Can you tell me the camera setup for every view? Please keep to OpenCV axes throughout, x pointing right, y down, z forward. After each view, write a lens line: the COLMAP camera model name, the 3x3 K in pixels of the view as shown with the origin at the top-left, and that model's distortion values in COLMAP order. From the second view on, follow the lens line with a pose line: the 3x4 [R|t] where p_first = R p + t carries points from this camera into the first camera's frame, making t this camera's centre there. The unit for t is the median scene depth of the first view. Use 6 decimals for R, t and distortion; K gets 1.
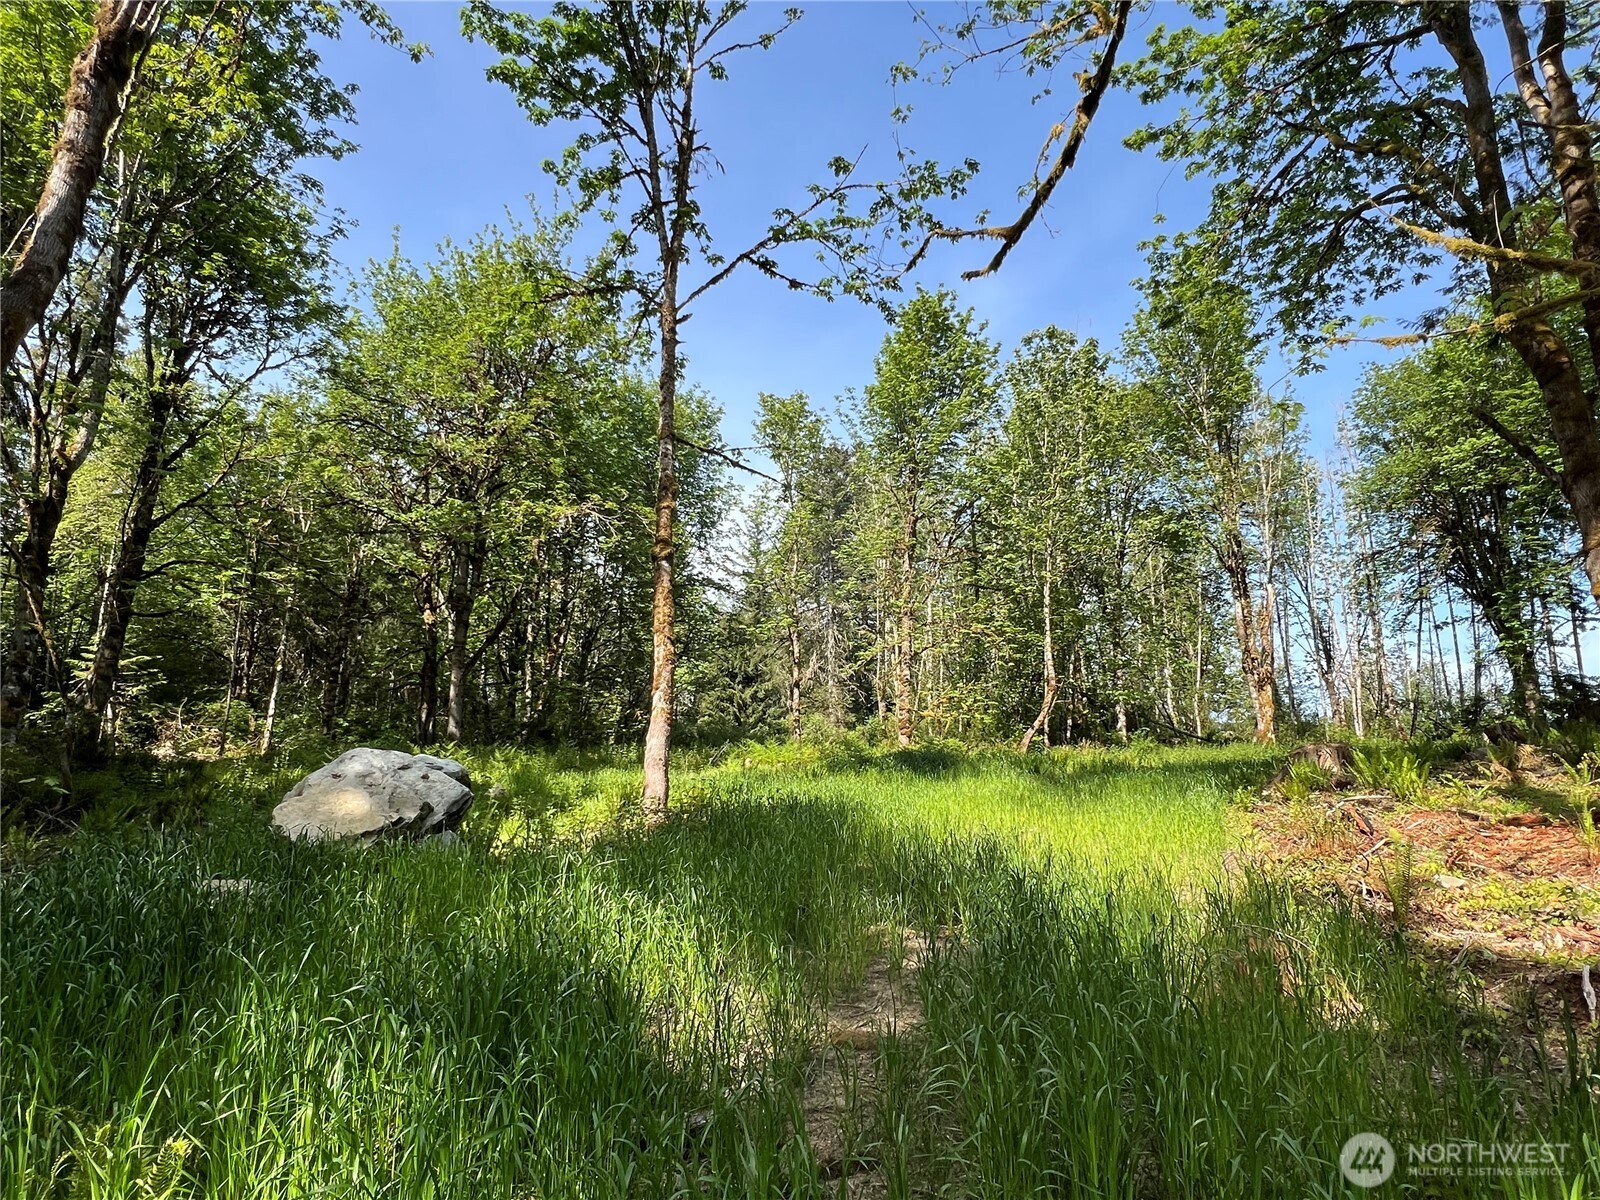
lens RADIAL K [[840.4, 0, 802.9], [0, 840.4, 611.9], [0, 0, 1]] dist [-0.005840, 0.001017]
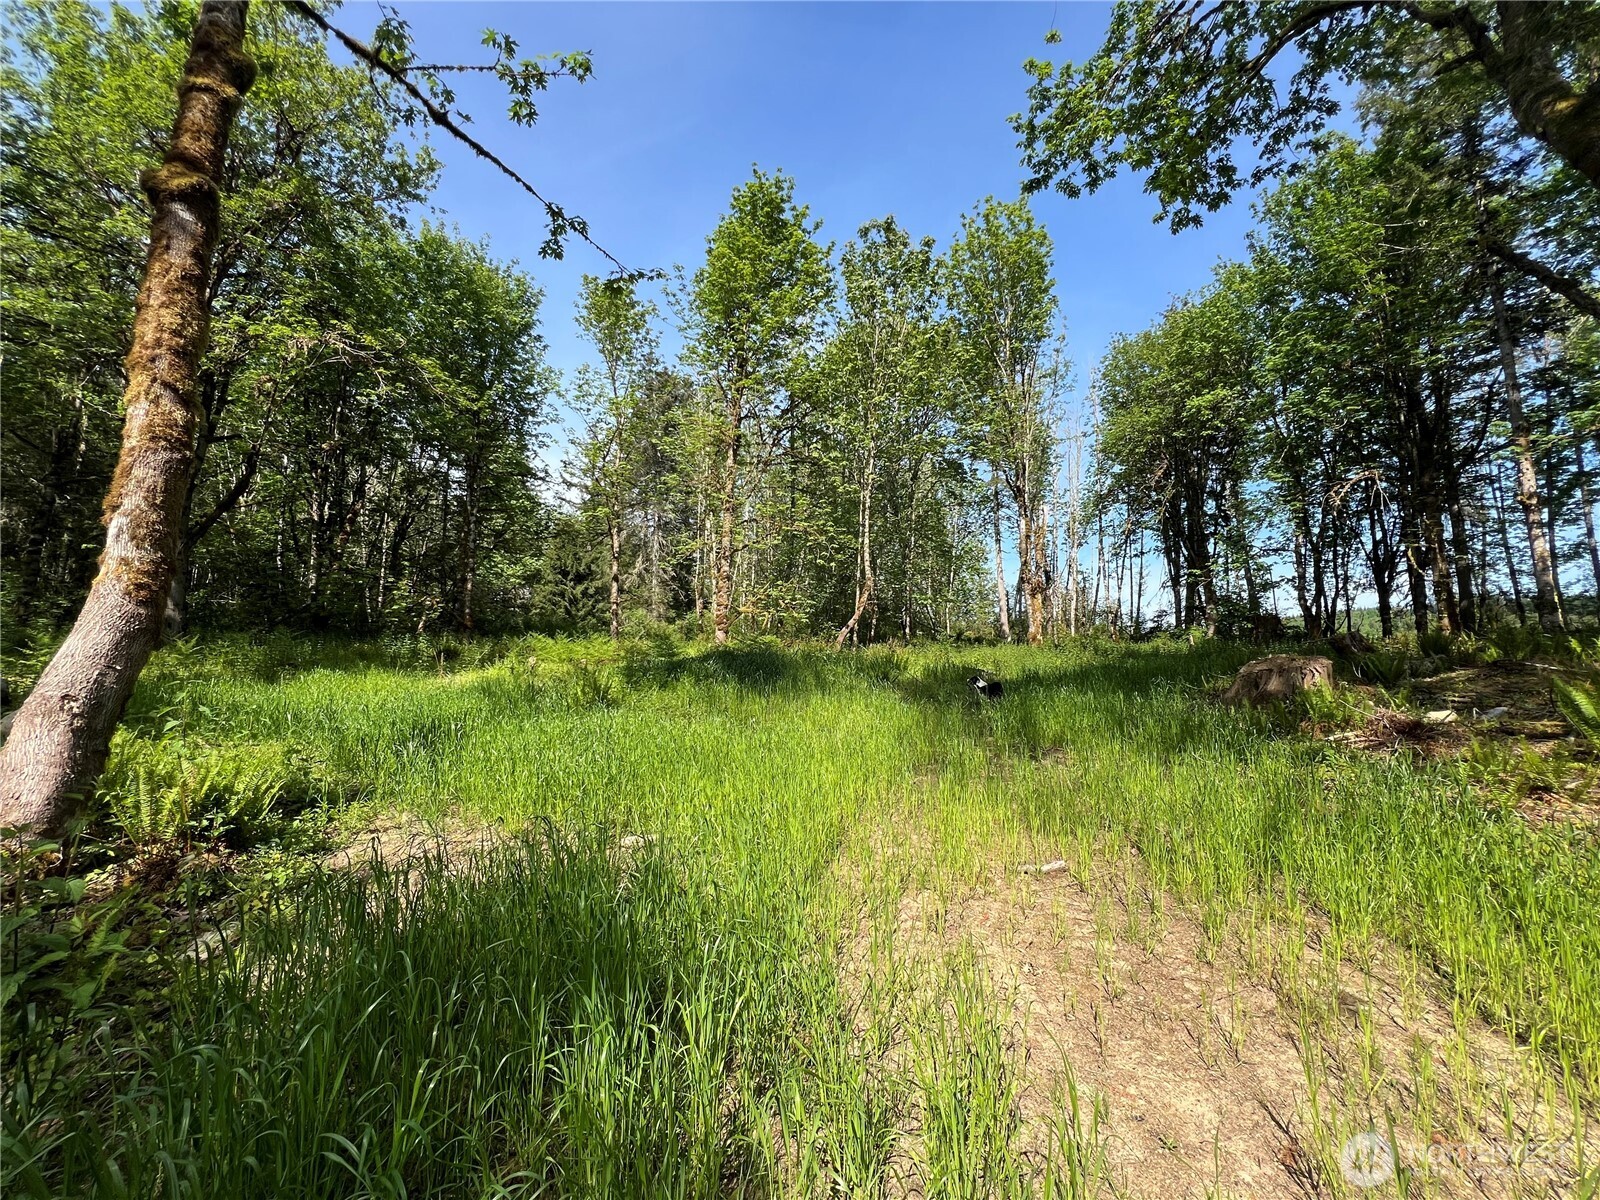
lens RADIAL K [[648.1, 0, 801.2], [0, 648.1, 608.4], [0, 0, 1]] dist [0.001160, -0.000483]
pose [[0.968445, 0.028348, 0.247610, 0.018648], [-0.056326, 0.992700, 0.106651, 0.028915], [-0.242779, -0.117232, 0.962972, 0.209472]]
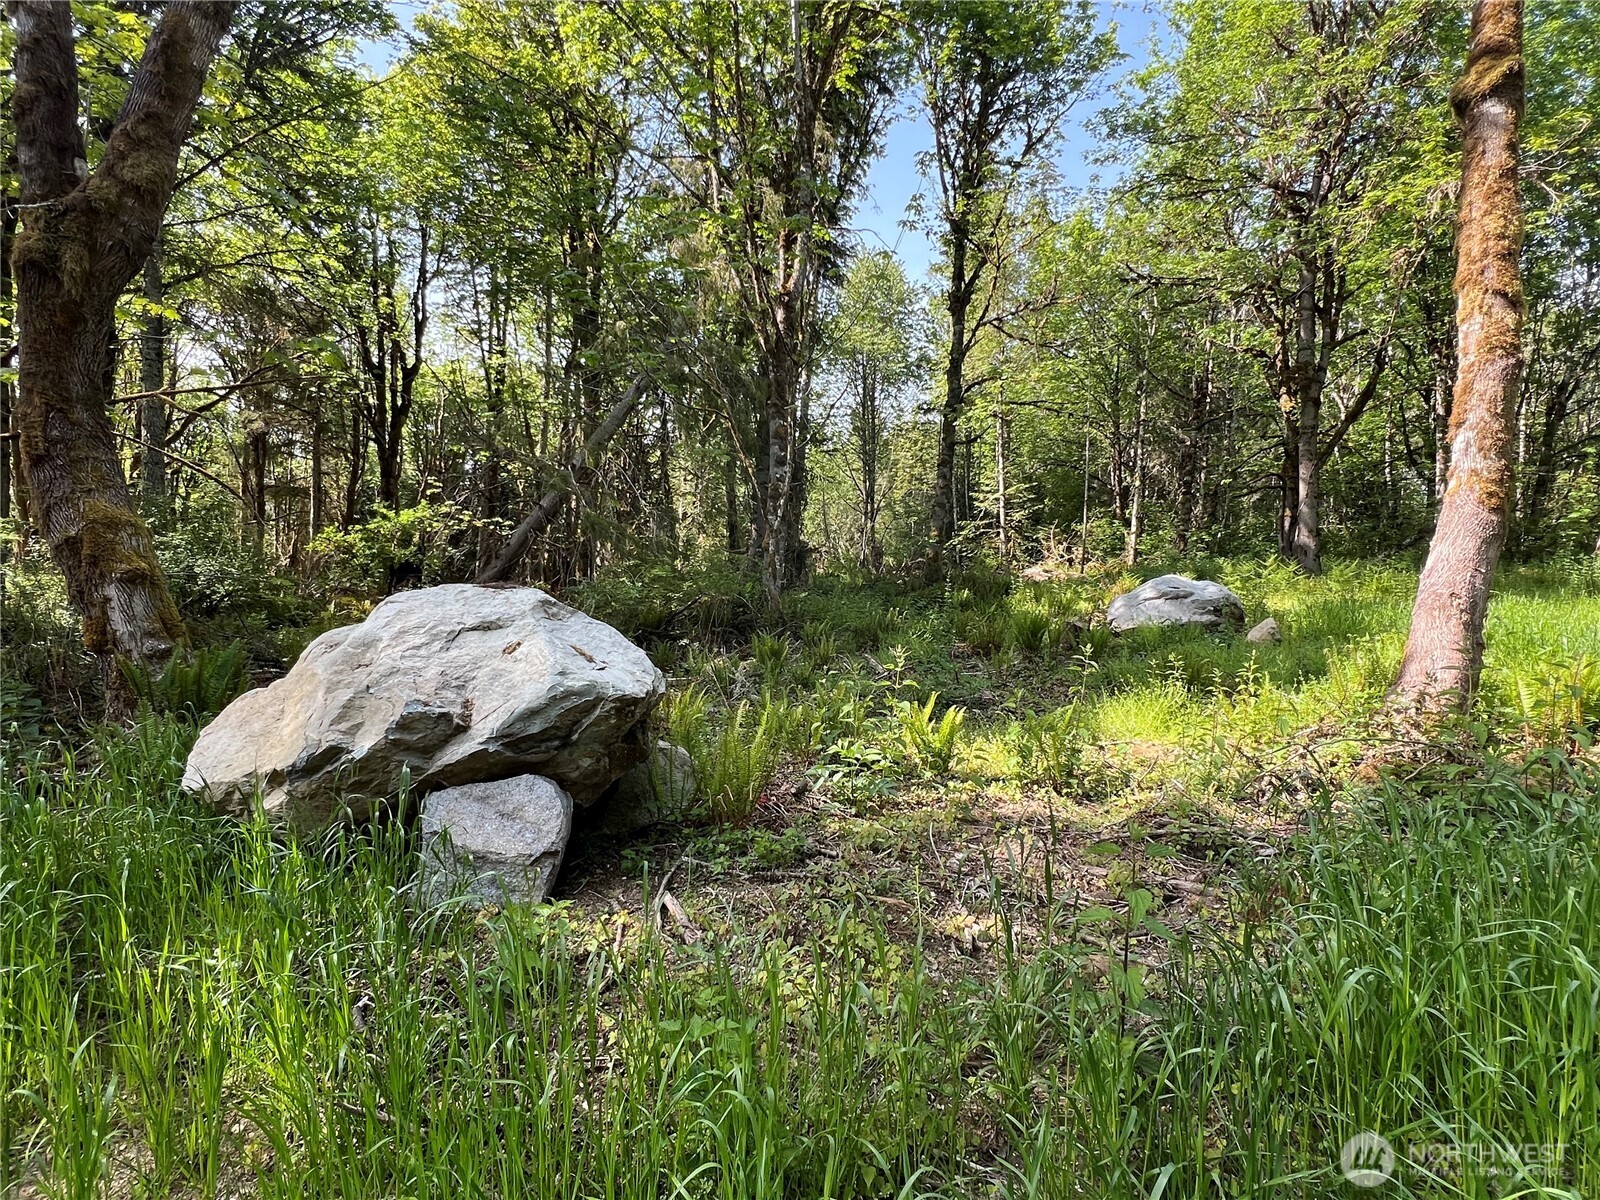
lens RADIAL K [[840.4, 0, 802.9], [0, 840.4, 611.9], [0, 0, 1]] dist [-0.005840, 0.001017]
pose [[0.529016, 0.037390, -0.847788, 0.002256], [0.148595, 0.979512, 0.135923, 0.025693], [0.835501, -0.197882, 0.512622, 0.166109]]
